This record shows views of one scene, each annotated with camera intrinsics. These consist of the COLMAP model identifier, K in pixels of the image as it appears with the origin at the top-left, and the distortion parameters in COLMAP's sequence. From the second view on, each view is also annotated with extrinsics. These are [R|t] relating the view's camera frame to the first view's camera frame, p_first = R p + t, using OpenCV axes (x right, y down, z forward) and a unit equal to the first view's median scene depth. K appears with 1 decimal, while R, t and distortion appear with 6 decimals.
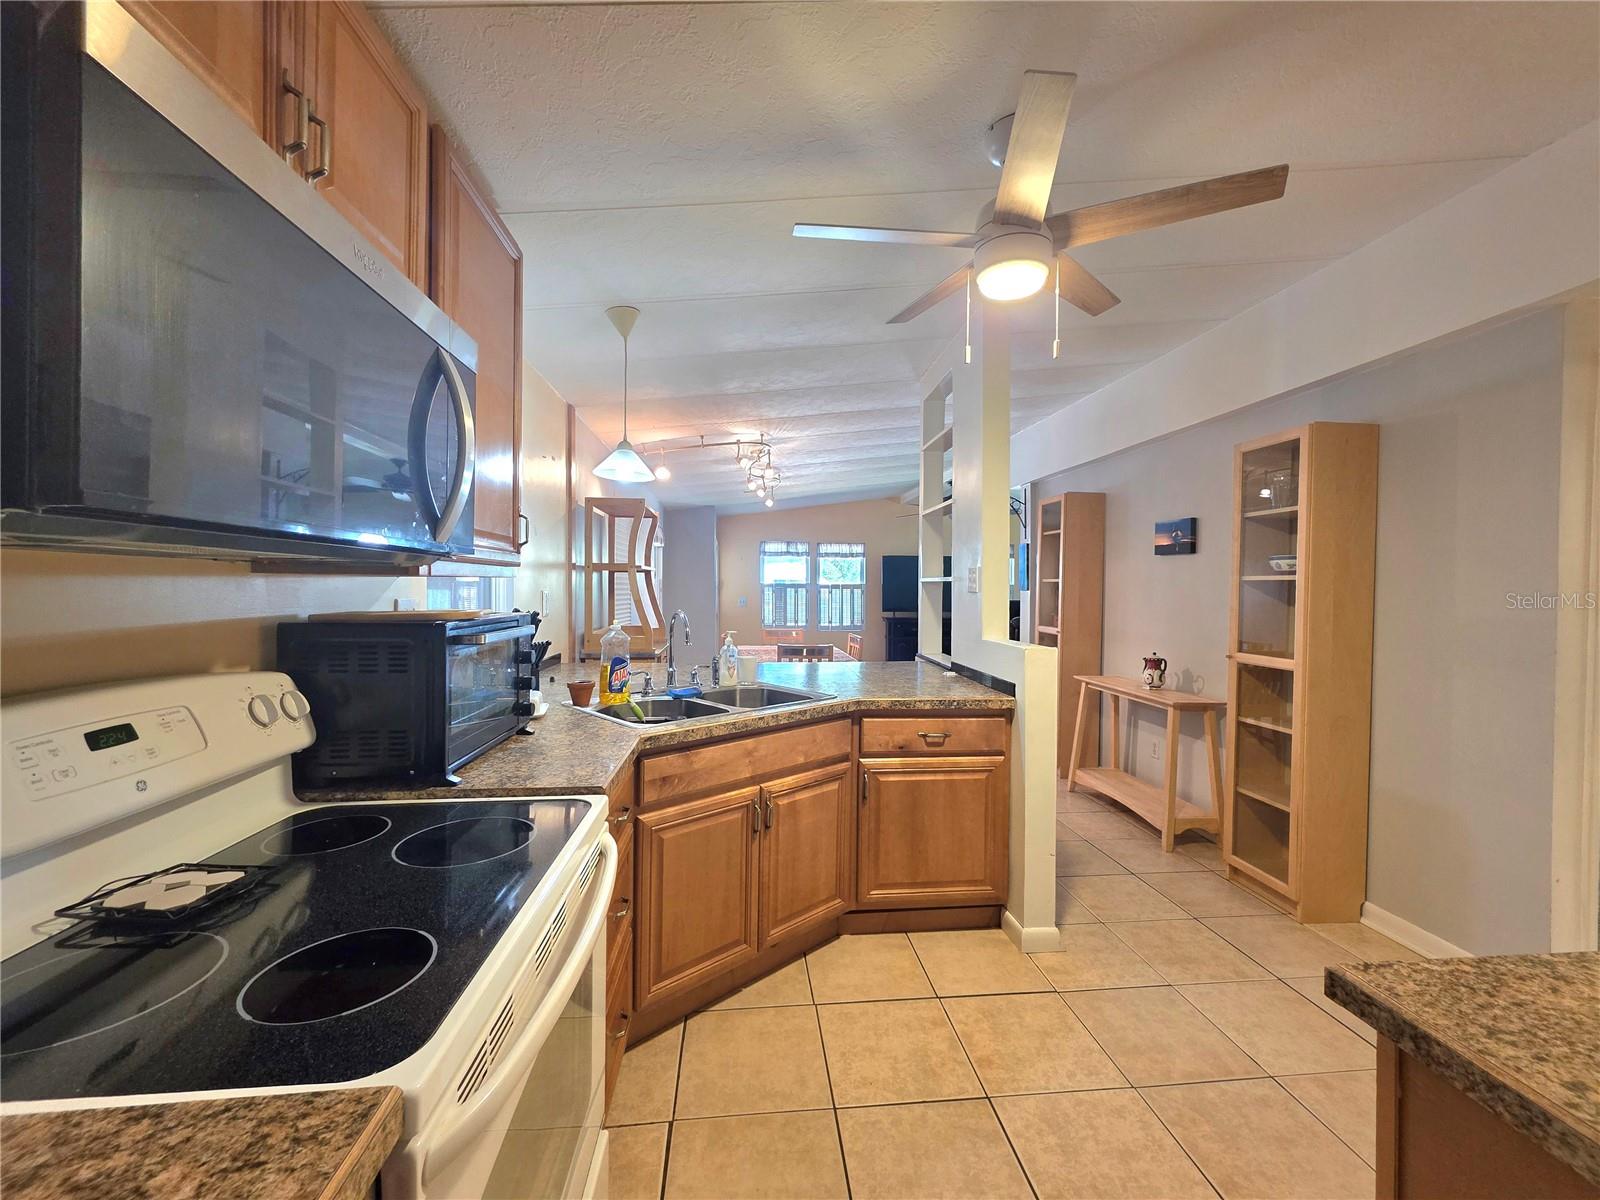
lens RADIAL K [[638.6, 0, 803.3], [0, 638.6, 594.6], [0, 0, 1]] dist [0.000832, -0.000005]
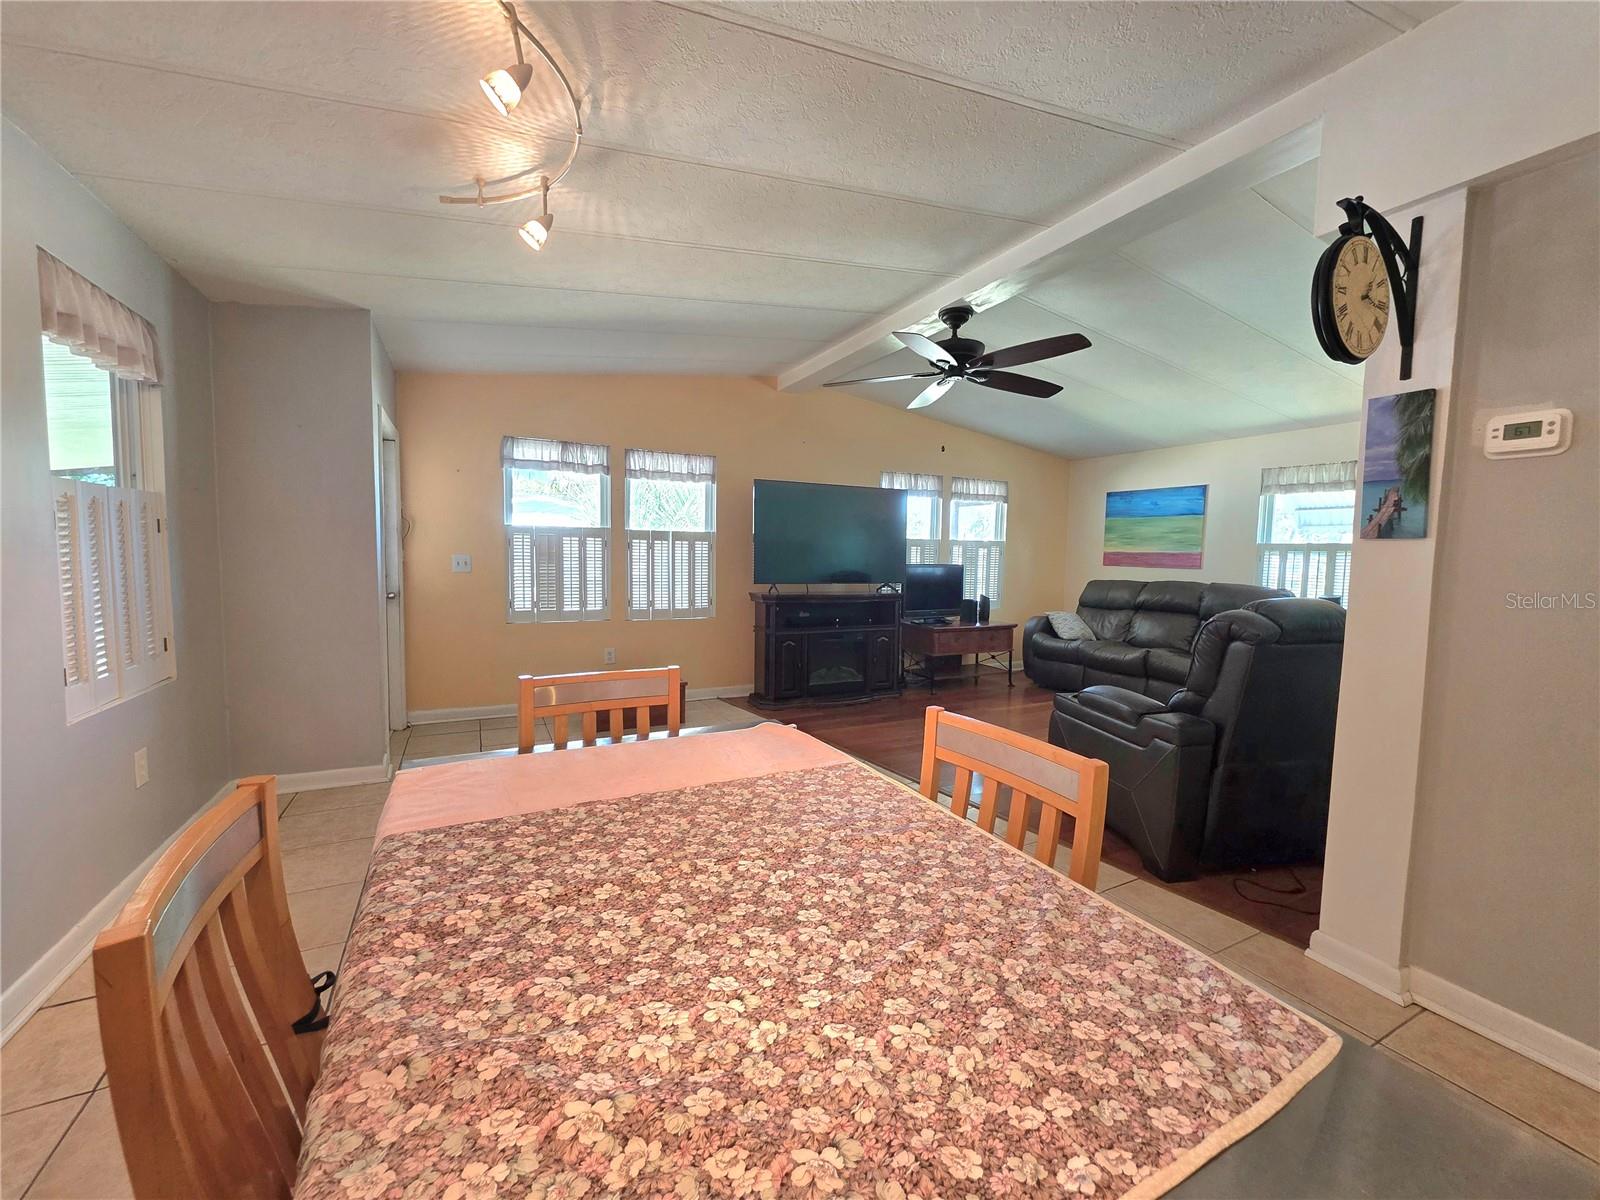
lens RADIAL K [[638.6, 0, 803.3], [0, 638.6, 594.6], [0, 0, 1]] dist [0.000832, -0.000005]
pose [[0.931437, -0.010738, 0.363745, -0.097546], [-0.011346, 0.998222, 0.058523, 0.011220], [-0.363727, -0.058637, 0.929658, 1.408727]]
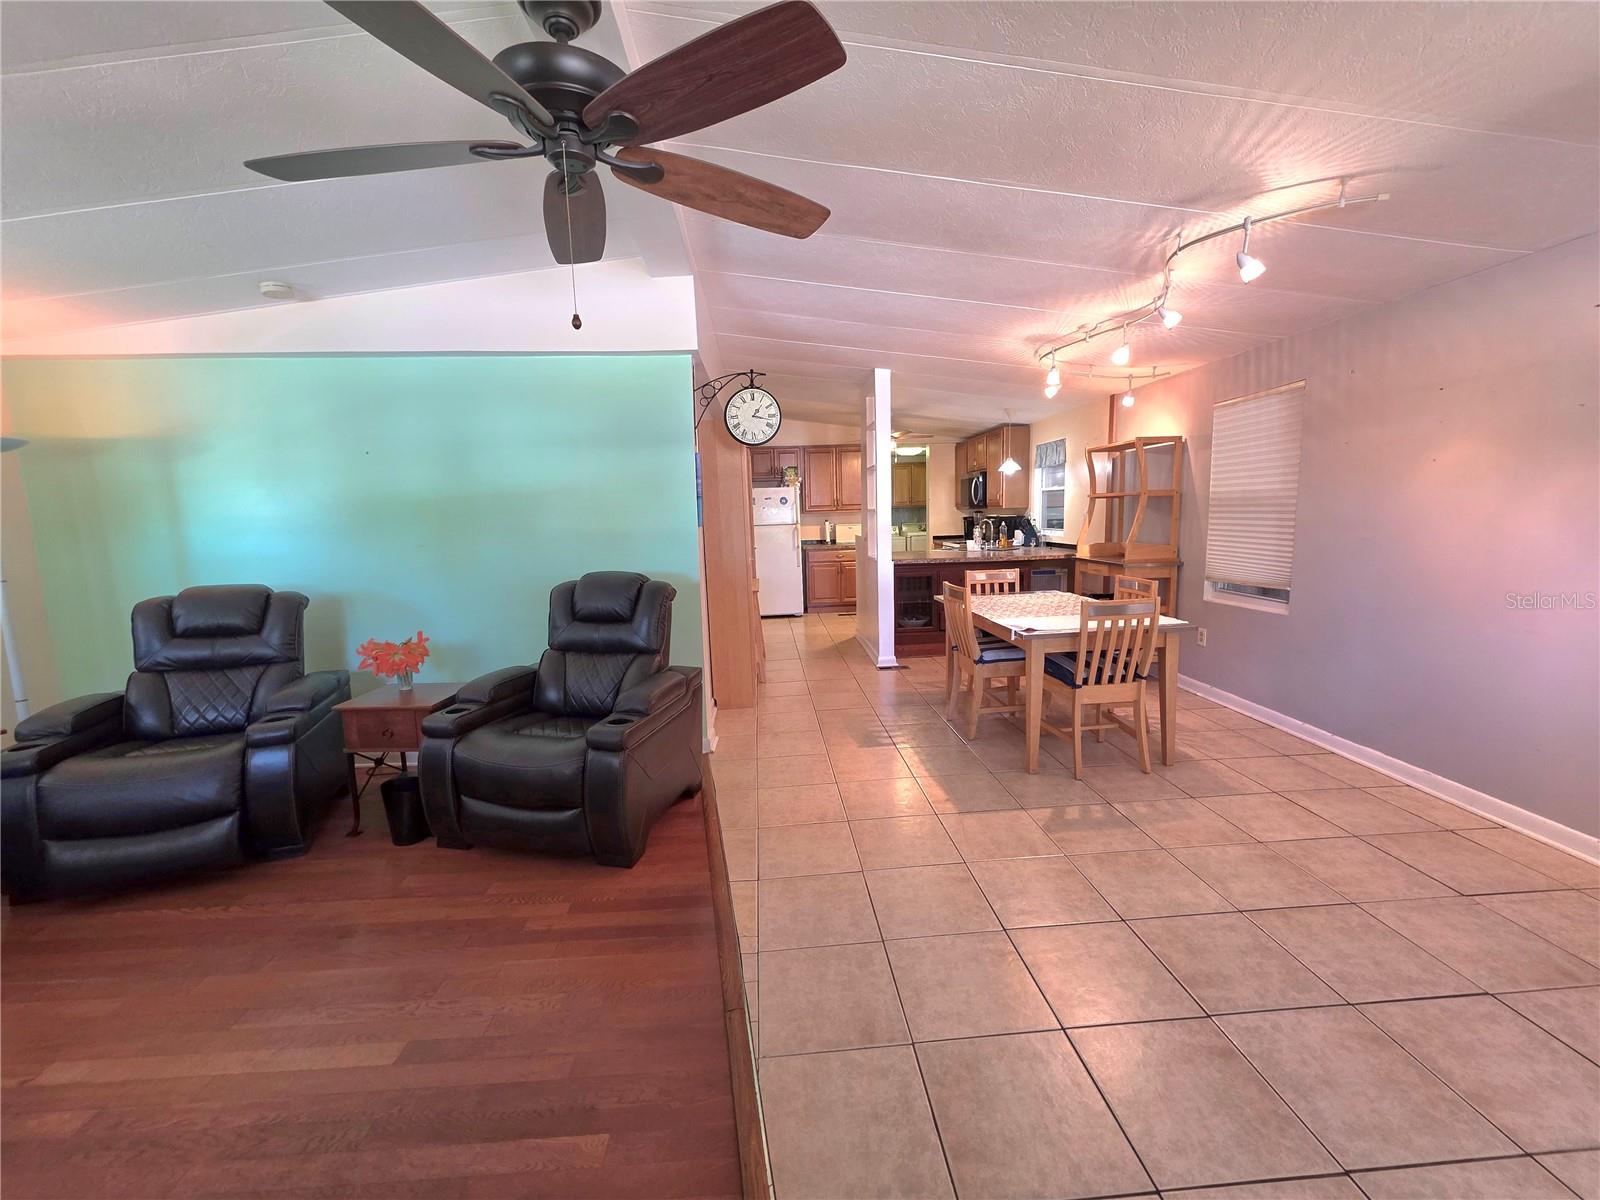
lens RADIAL K [[638.6, 0, 803.3], [0, 638.6, 594.6], [0, 0, 1]] dist [0.000832, -0.000005]
pose [[-0.998841, 0.015530, 0.045551, 0.370818], [0.021902, 0.989492, 0.142917, -0.049662], [-0.042853, 0.143749, -0.988686, 2.895222]]
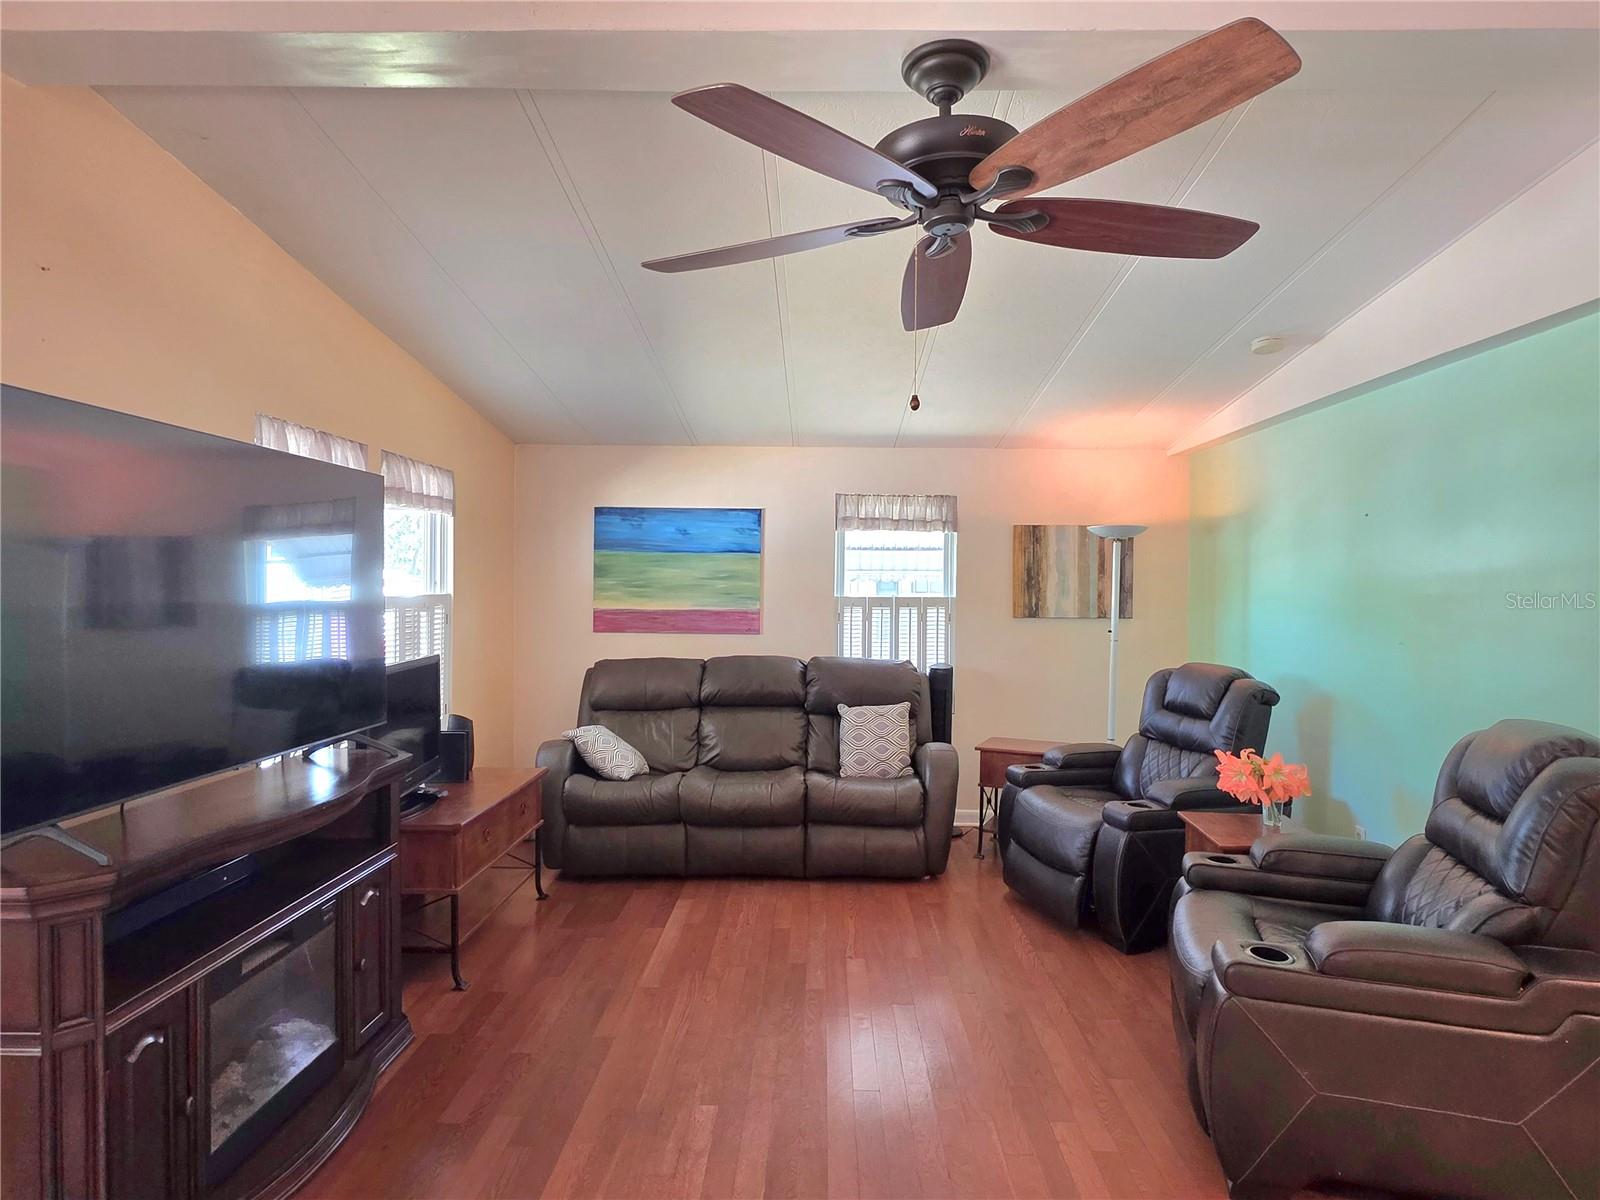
lens RADIAL K [[897.0, 0, 800.0], [0, 897.0, 600.0], [0, 0, 1]] dist [-0.000531, 0.000016]
pose [[0.116783, -0.018604, 0.992983, -0.062935], [0.003754, 0.999826, 0.018291, -0.062967], [-0.993150, 0.001592, 0.116832, 2.409166]]
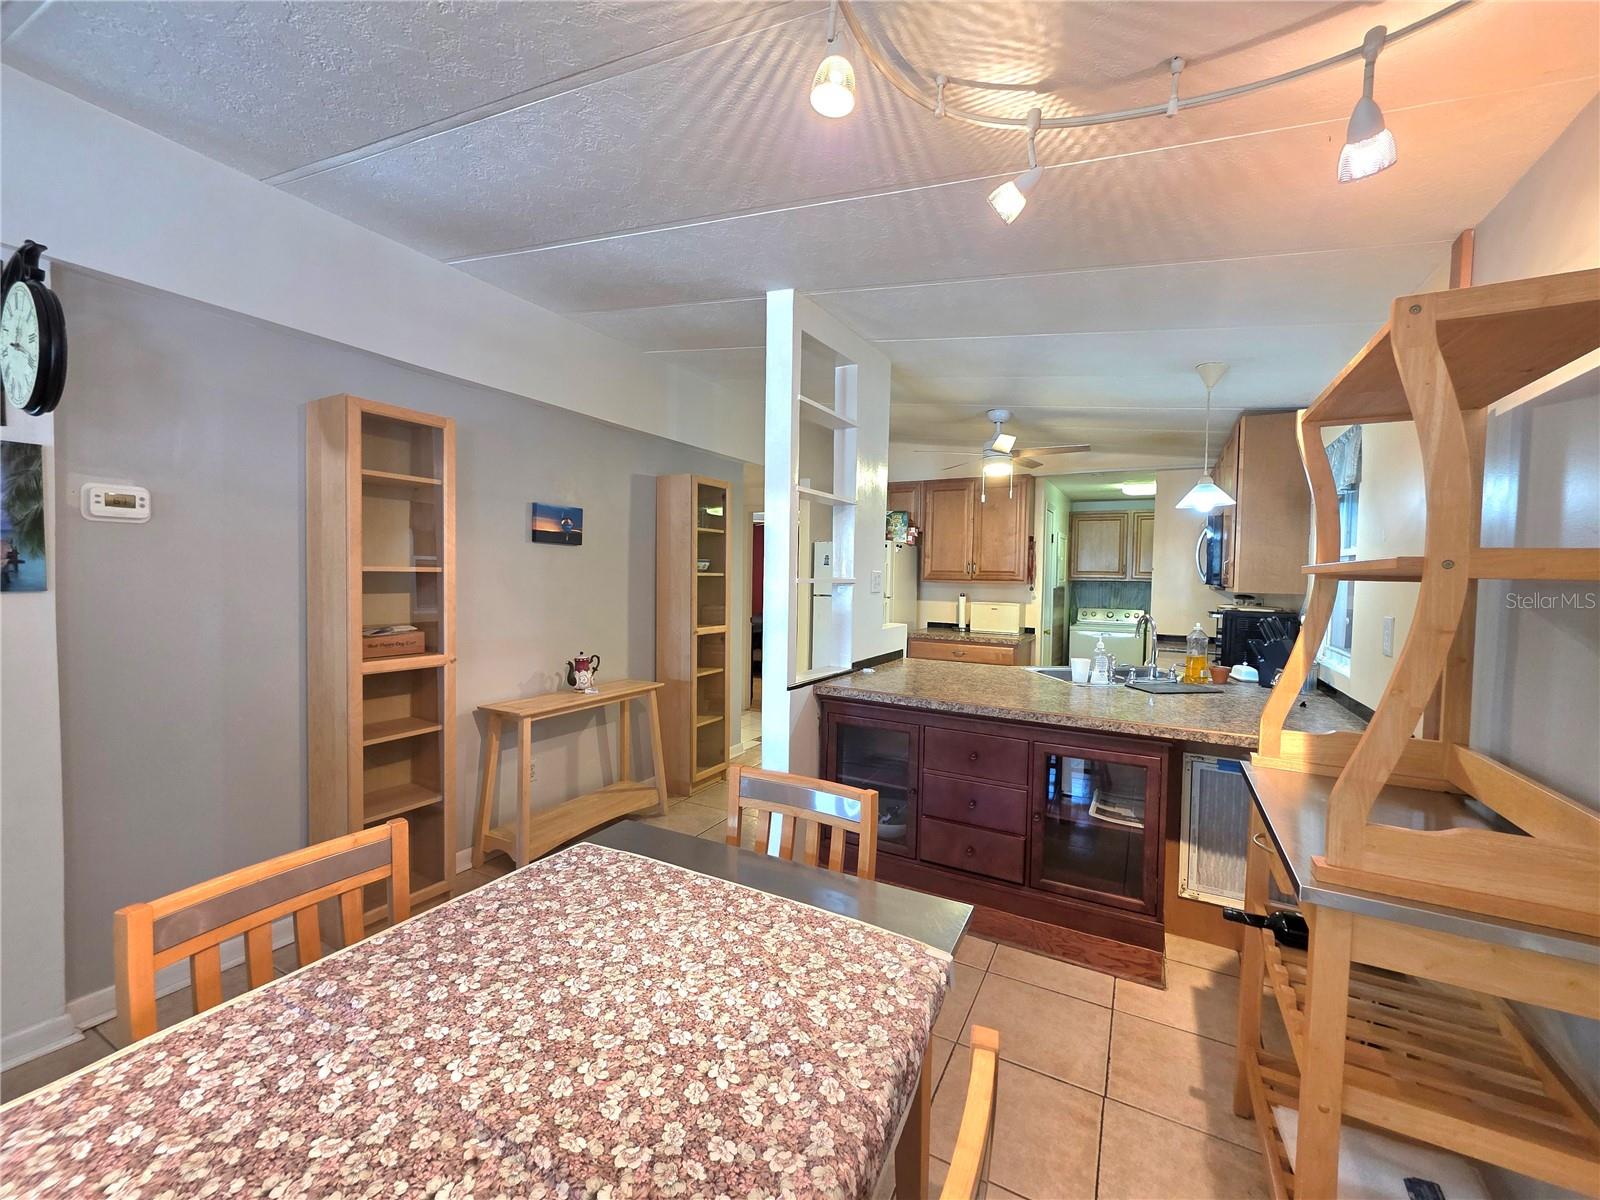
lens RADIAL K [[638.6, 0, 803.3], [0, 638.6, 594.6], [0, 0, 1]] dist [0.000832, -0.000005]
pose [[-0.821729, -0.042891, 0.568262, -0.260740], [-0.018613, 0.998652, 0.048460, -0.048009], [-0.569574, 0.029244, -0.821419, 1.812383]]
